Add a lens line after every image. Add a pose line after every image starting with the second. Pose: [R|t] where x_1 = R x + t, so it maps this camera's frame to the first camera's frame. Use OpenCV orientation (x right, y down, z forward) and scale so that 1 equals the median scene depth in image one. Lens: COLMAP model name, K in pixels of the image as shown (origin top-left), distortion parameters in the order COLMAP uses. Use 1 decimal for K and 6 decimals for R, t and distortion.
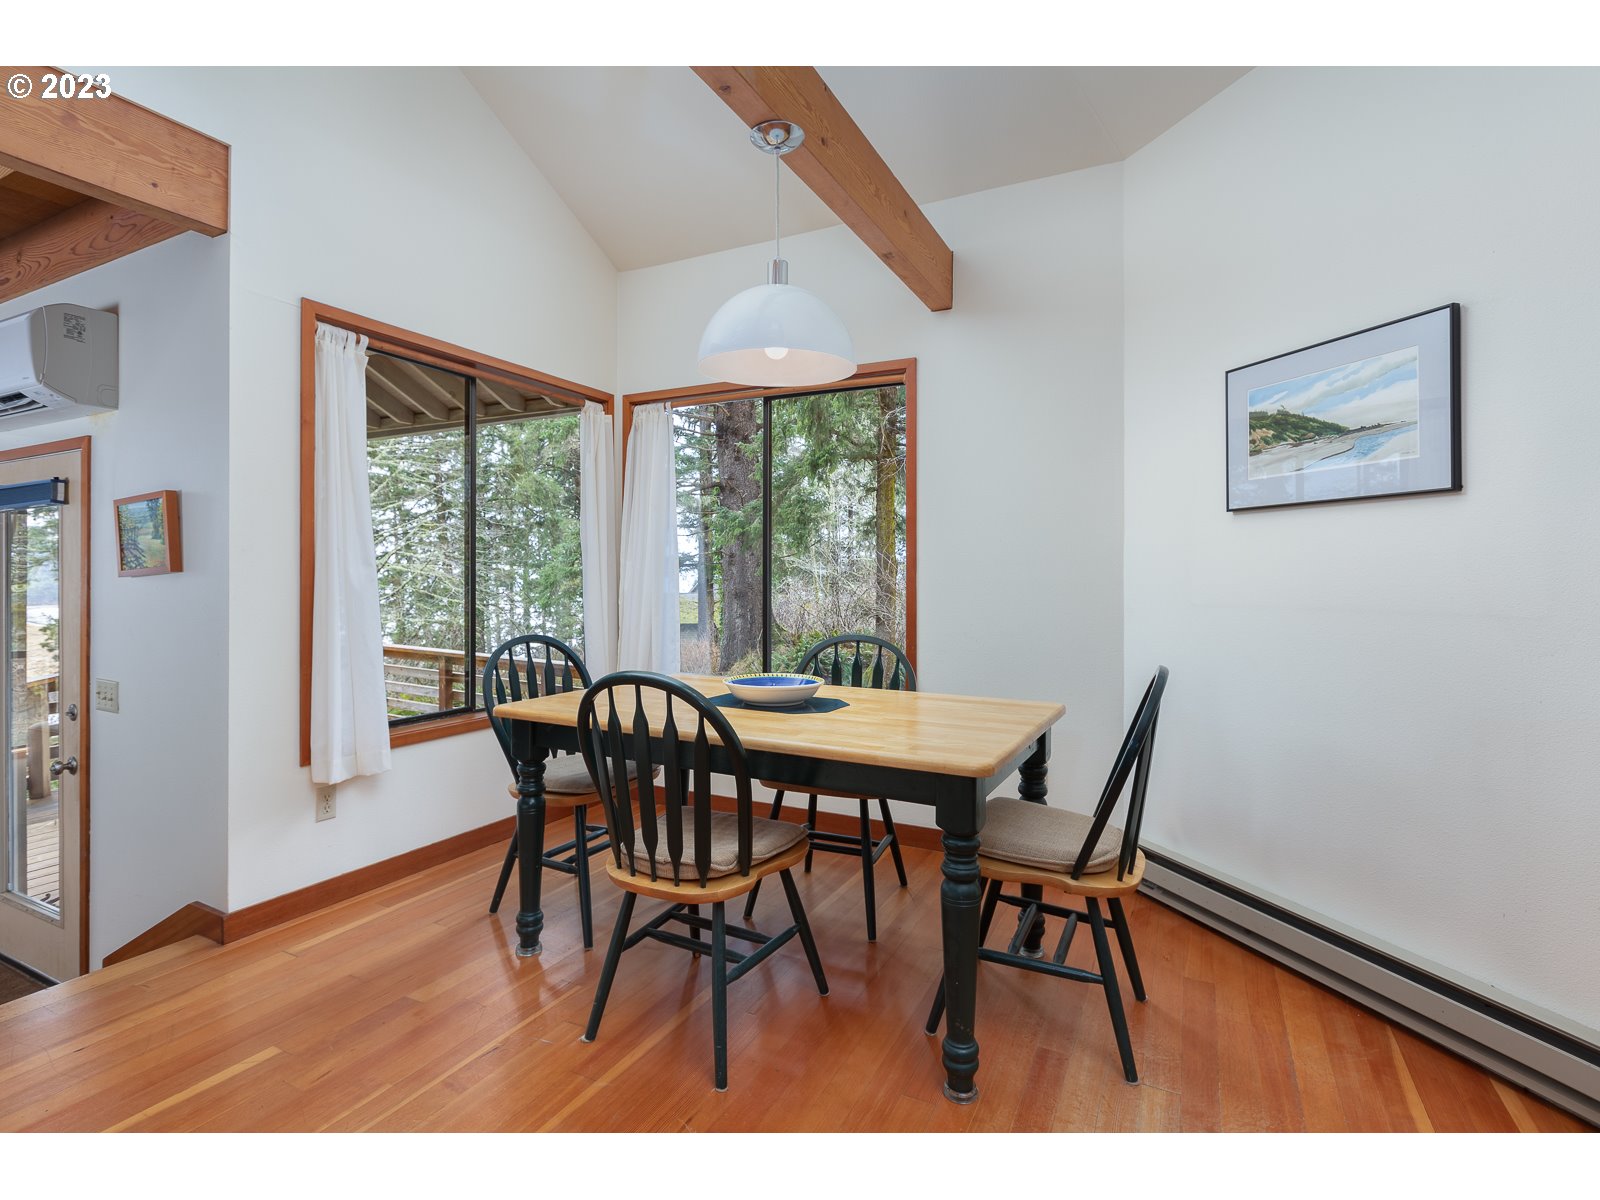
lens RADIAL K [[806.7, 0, 792.0], [0, 806.7, 582.4], [0, 0, 1]] dist [0.008565, 0.000956]
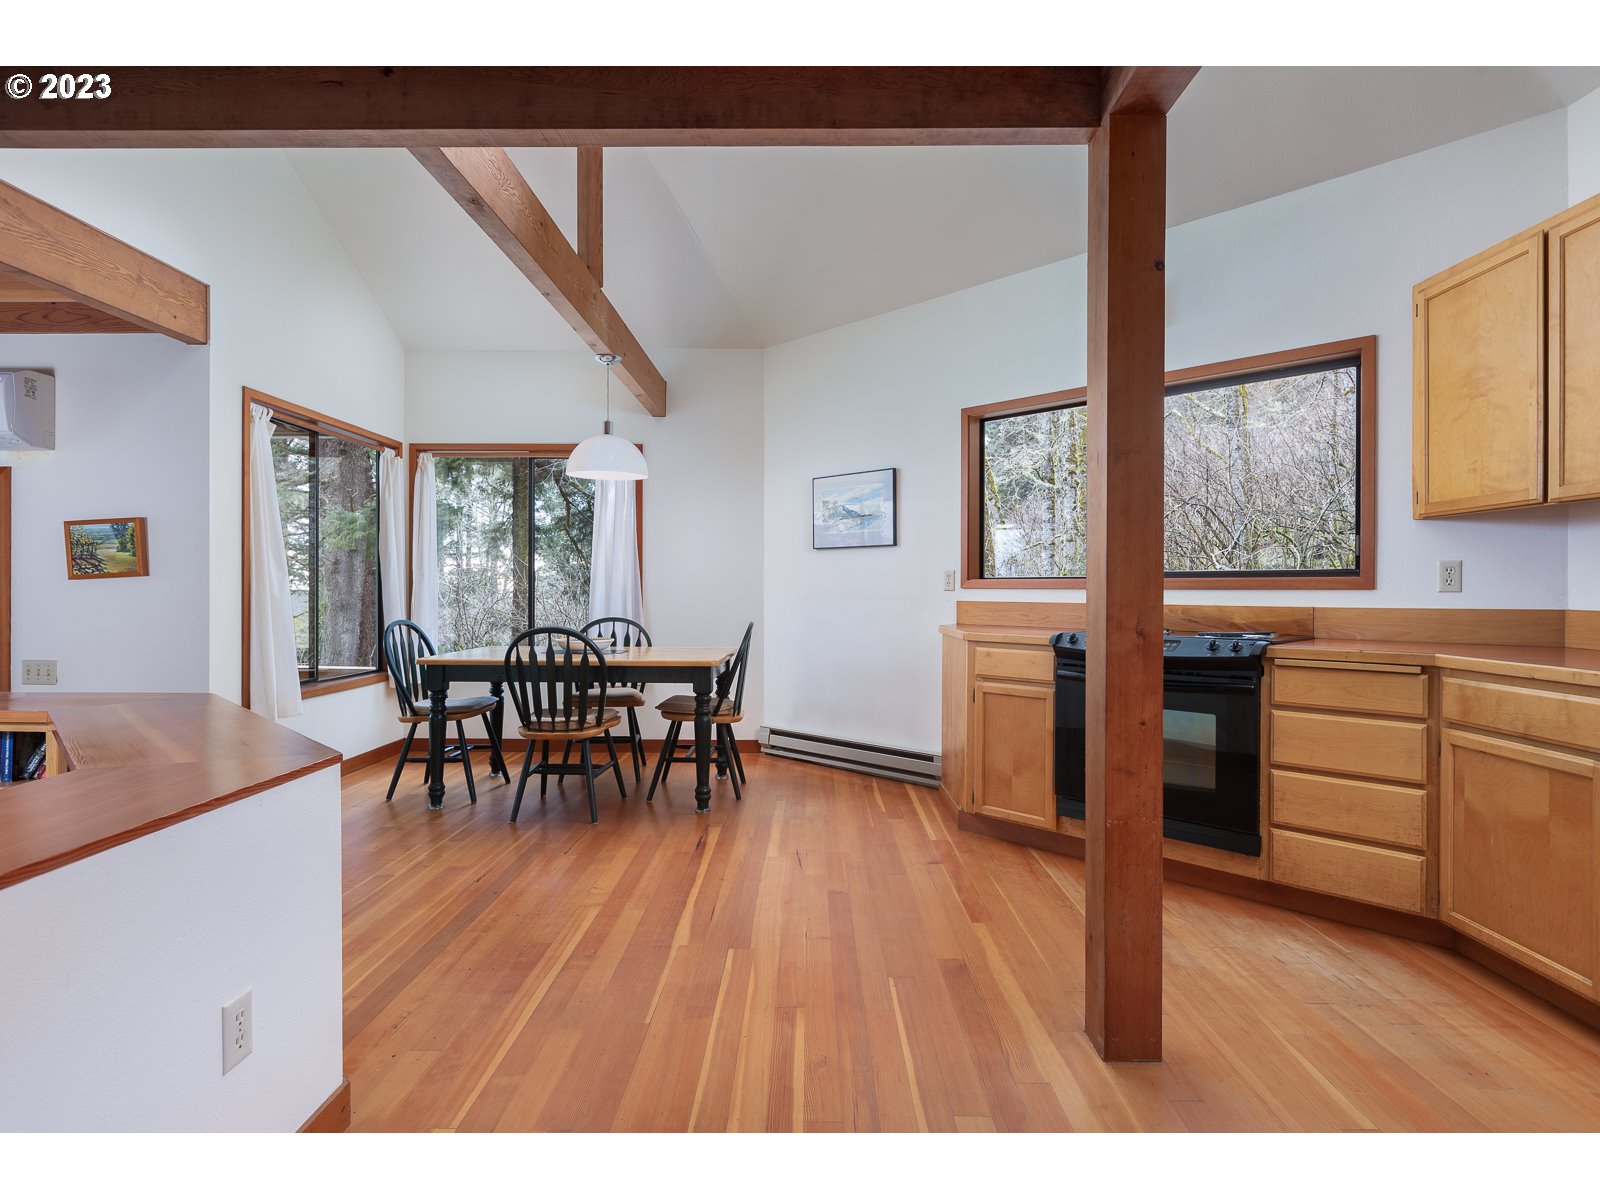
lens RADIAL K [[869.5, 0, 796.5], [0, 869.5, 593.0], [0, 0, 1]] dist [0.005358, 0.001088]
pose [[0.892654, -0.003782, 0.450726, -0.474684], [0.002323, 0.999990, 0.003791, 0.013635], [-0.450736, -0.002337, 0.892654, -0.915182]]
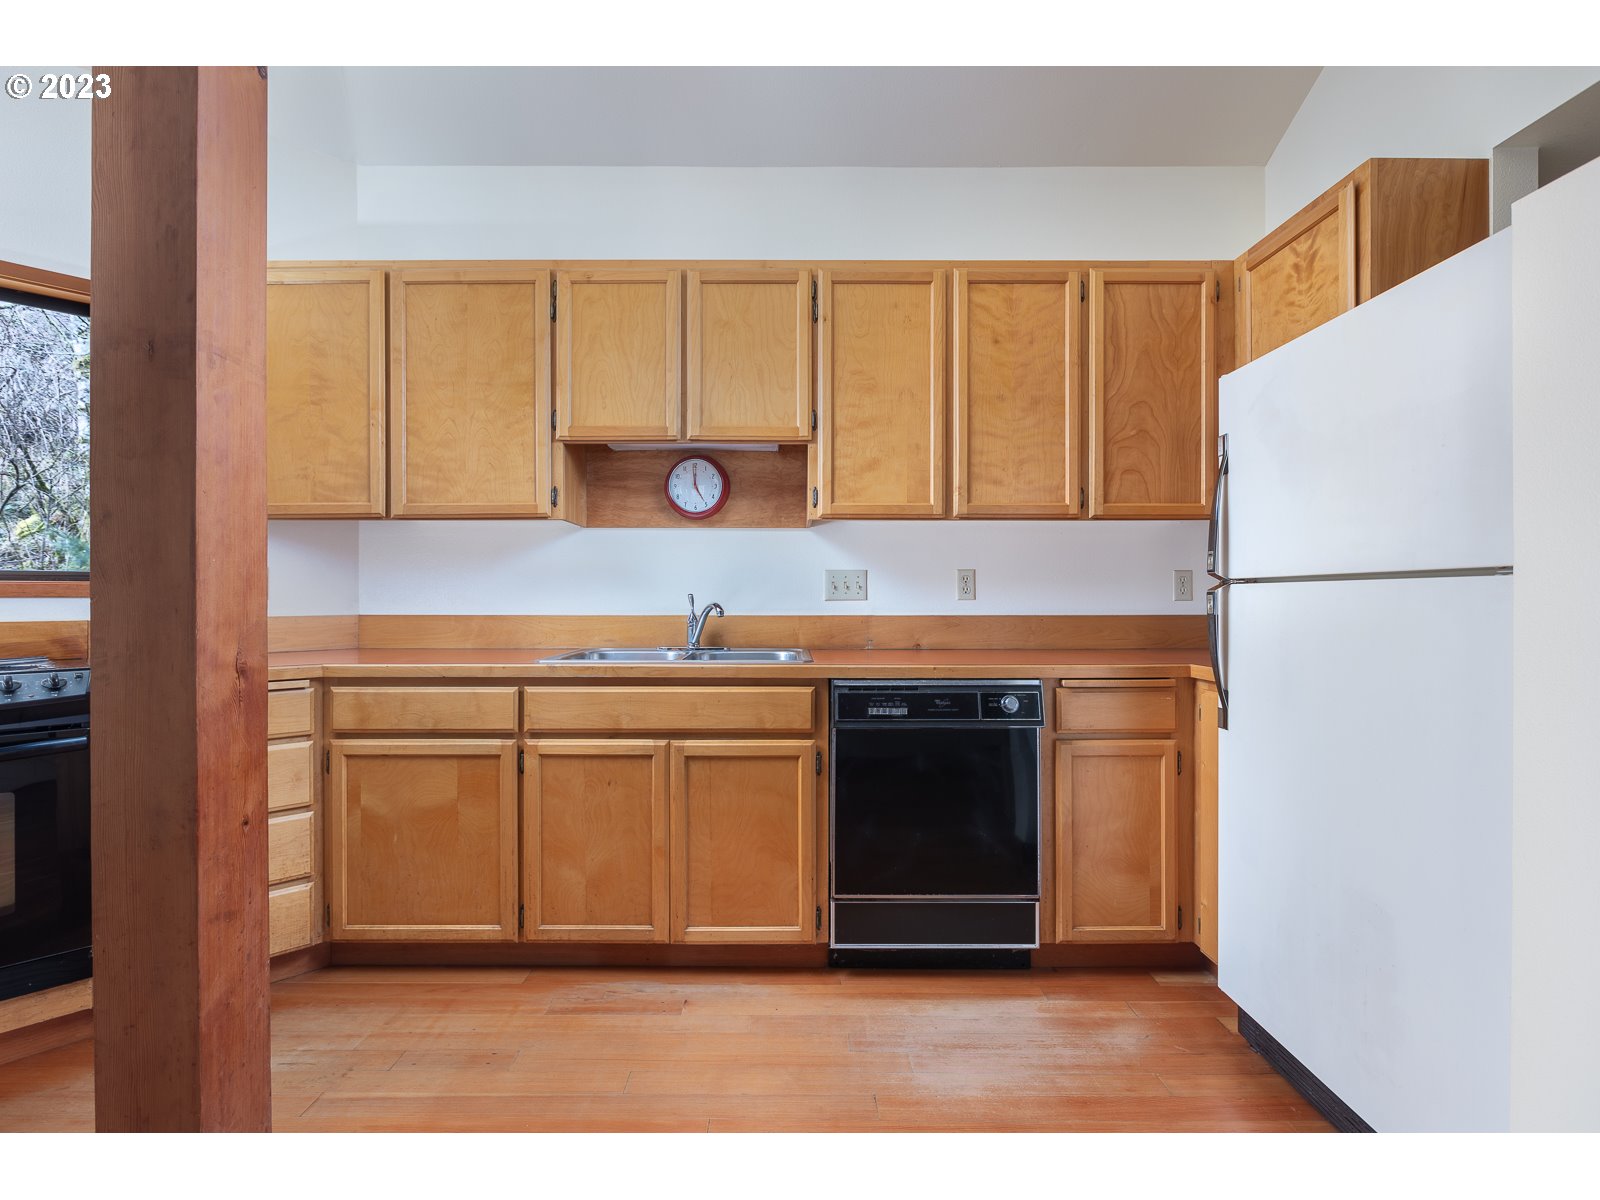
lens RADIAL K [[743.9, 0, 796.3], [0, 743.9, 600.6], [0, 0, 1]] dist [-0.006425, -0.000586]
pose [[-0.464189, -0.004882, 0.885723, -0.312012], [0.003773, 0.999965, 0.007488, 0.015402], [-0.885728, 0.006818, -0.464154, -0.388258]]
